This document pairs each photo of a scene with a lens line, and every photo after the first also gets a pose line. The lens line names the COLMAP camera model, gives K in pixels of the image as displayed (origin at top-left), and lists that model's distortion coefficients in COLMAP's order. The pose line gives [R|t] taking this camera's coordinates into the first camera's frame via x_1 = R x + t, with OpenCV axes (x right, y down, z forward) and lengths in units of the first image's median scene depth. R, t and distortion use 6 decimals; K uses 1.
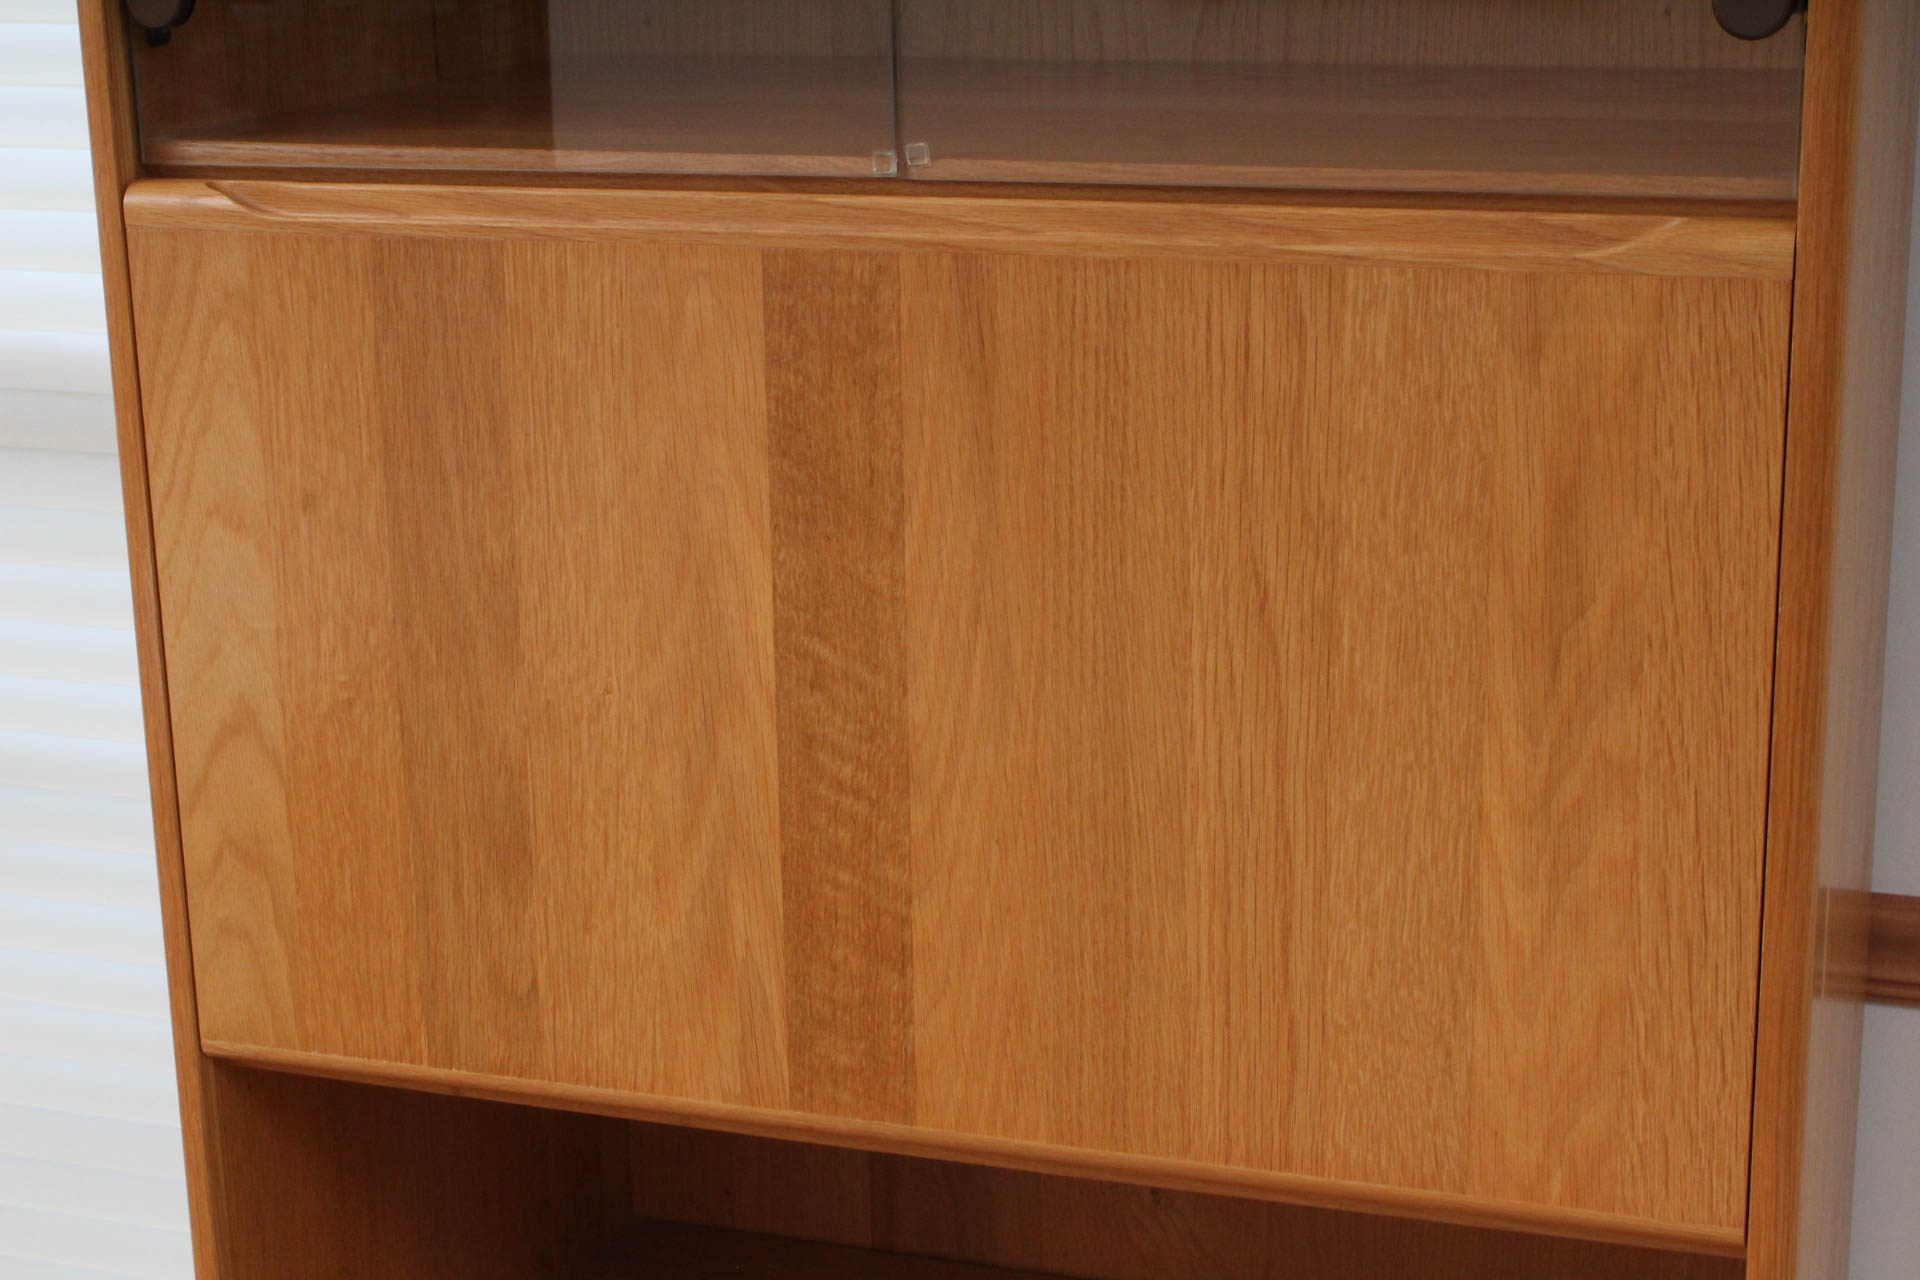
lens RADIAL K [[3368.5, 0, 965.7], [0, 3368.5, 643.4], [0, 0, 1]] dist [-0.002174, 0.000000]
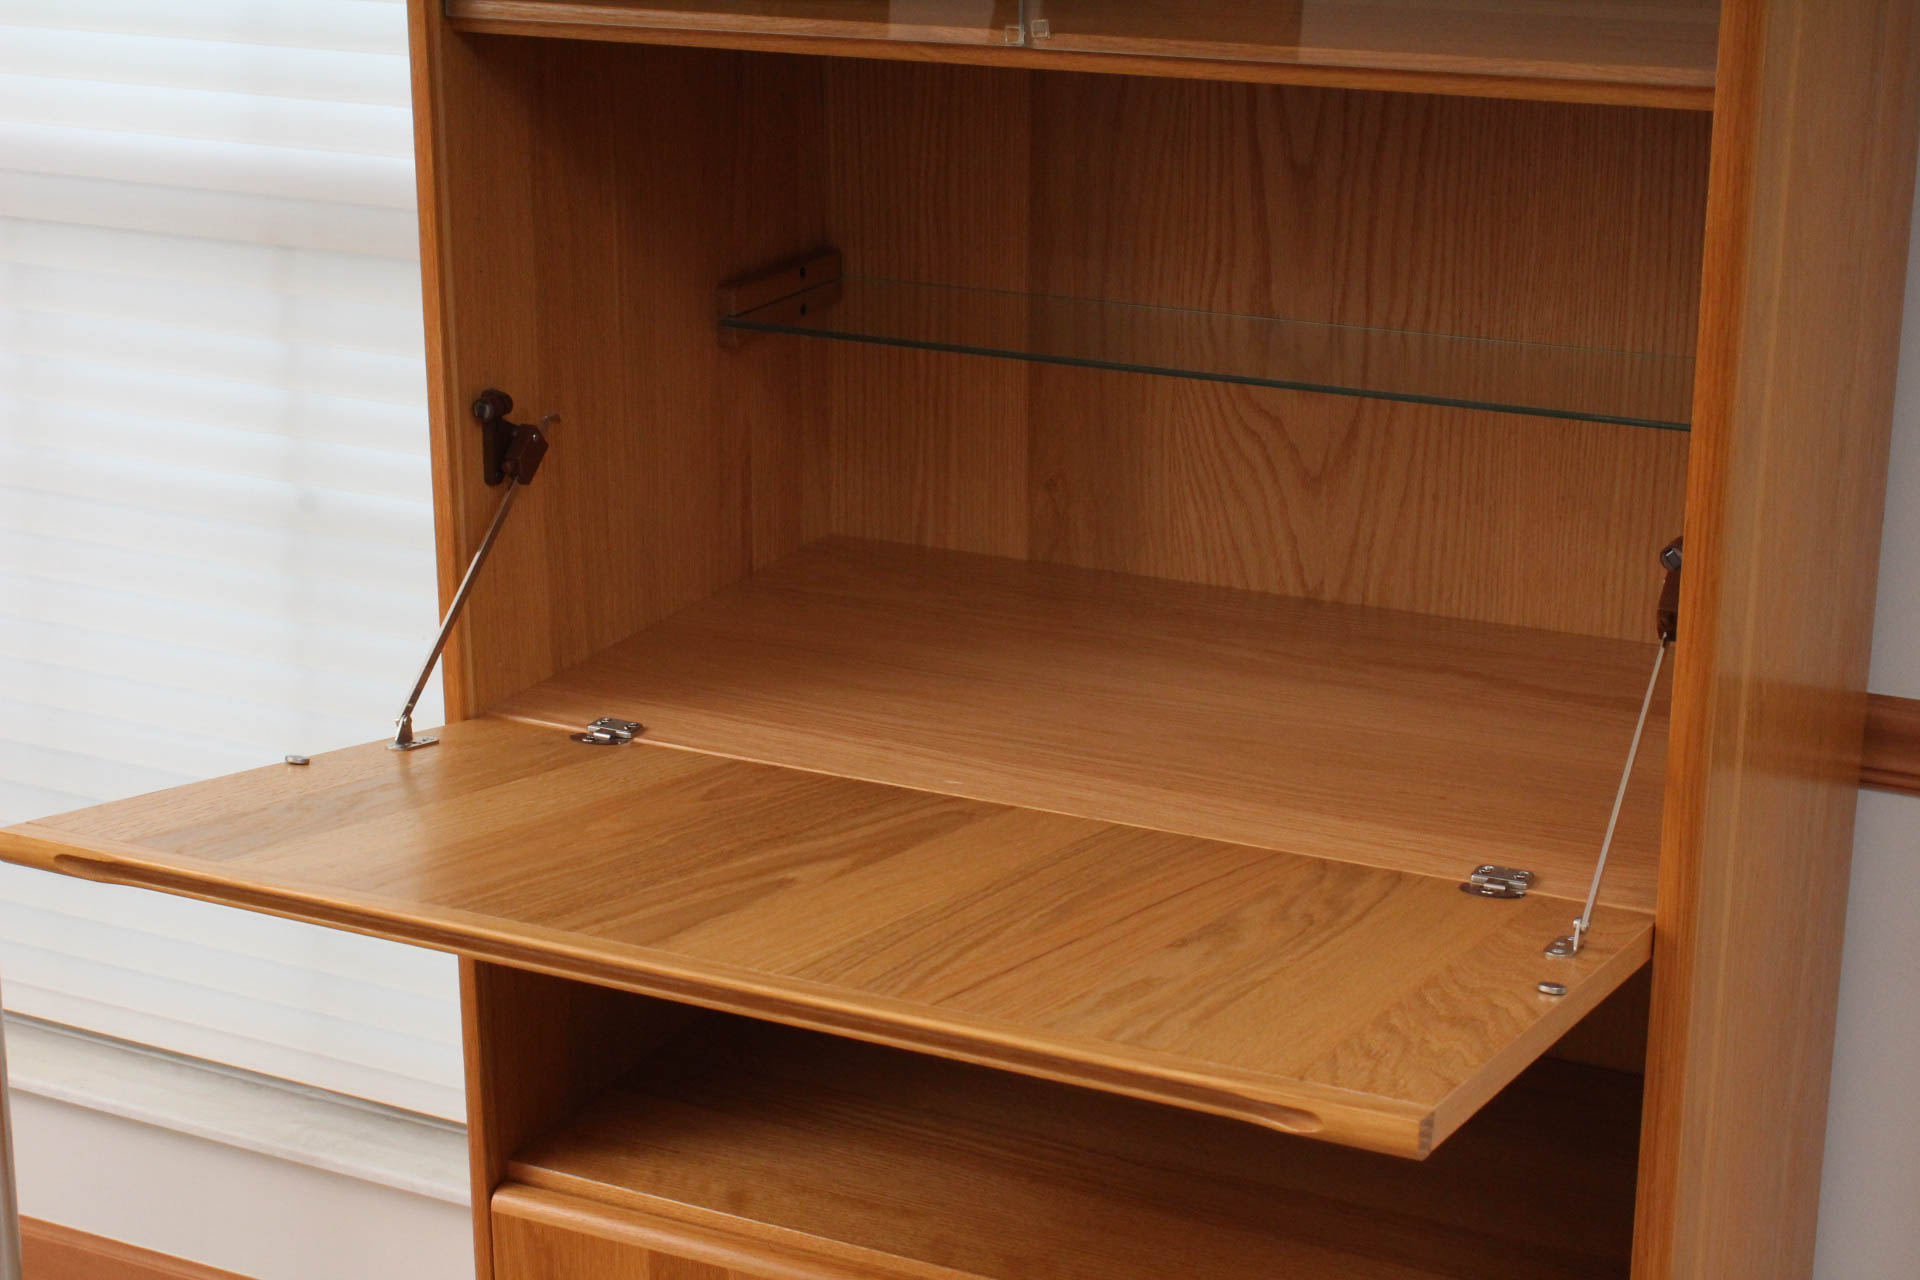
lens RADIAL K [[3289.4, 0, 909.8], [0, 3289.4, 647.9], [0, 0, 1]] dist [0.017272, 0.000000]
pose [[0.990722, 0.057240, -0.123265, 0.100517], [-0.052466, 0.997754, 0.041634, 0.036165], [0.125372, -0.034781, 0.991500, -0.228619]]
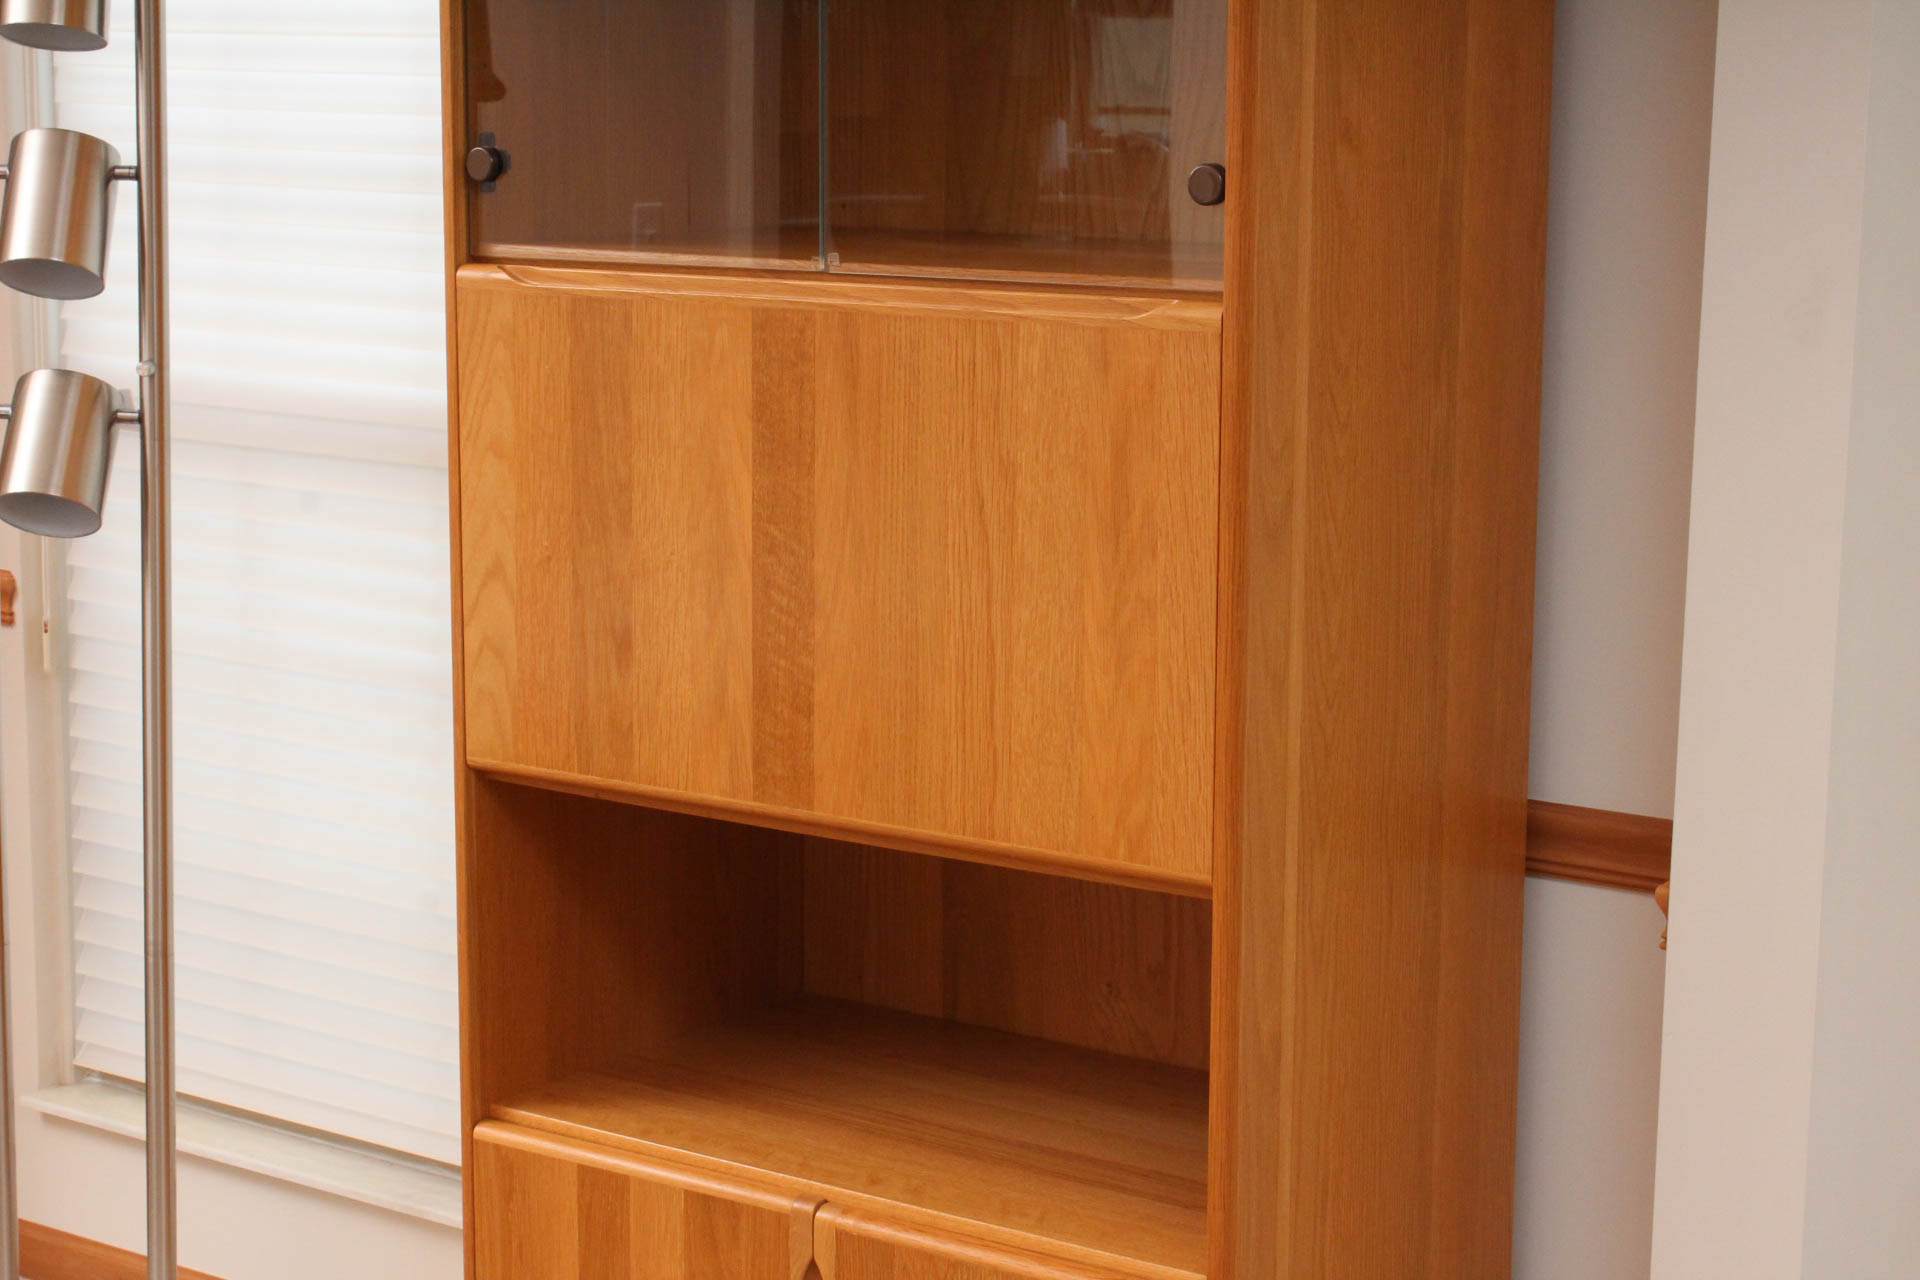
lens RADIAL K [[3561.9, 0, 883.2], [0, 3561.9, 637.9], [0, 0, 1]] dist [0.037556, 0.000000]
pose [[0.958868, 0.074509, -0.273897, 0.553098], [-0.101776, 0.991021, -0.086711, 0.223386], [0.264977, 0.111021, 0.957842, -0.827356]]
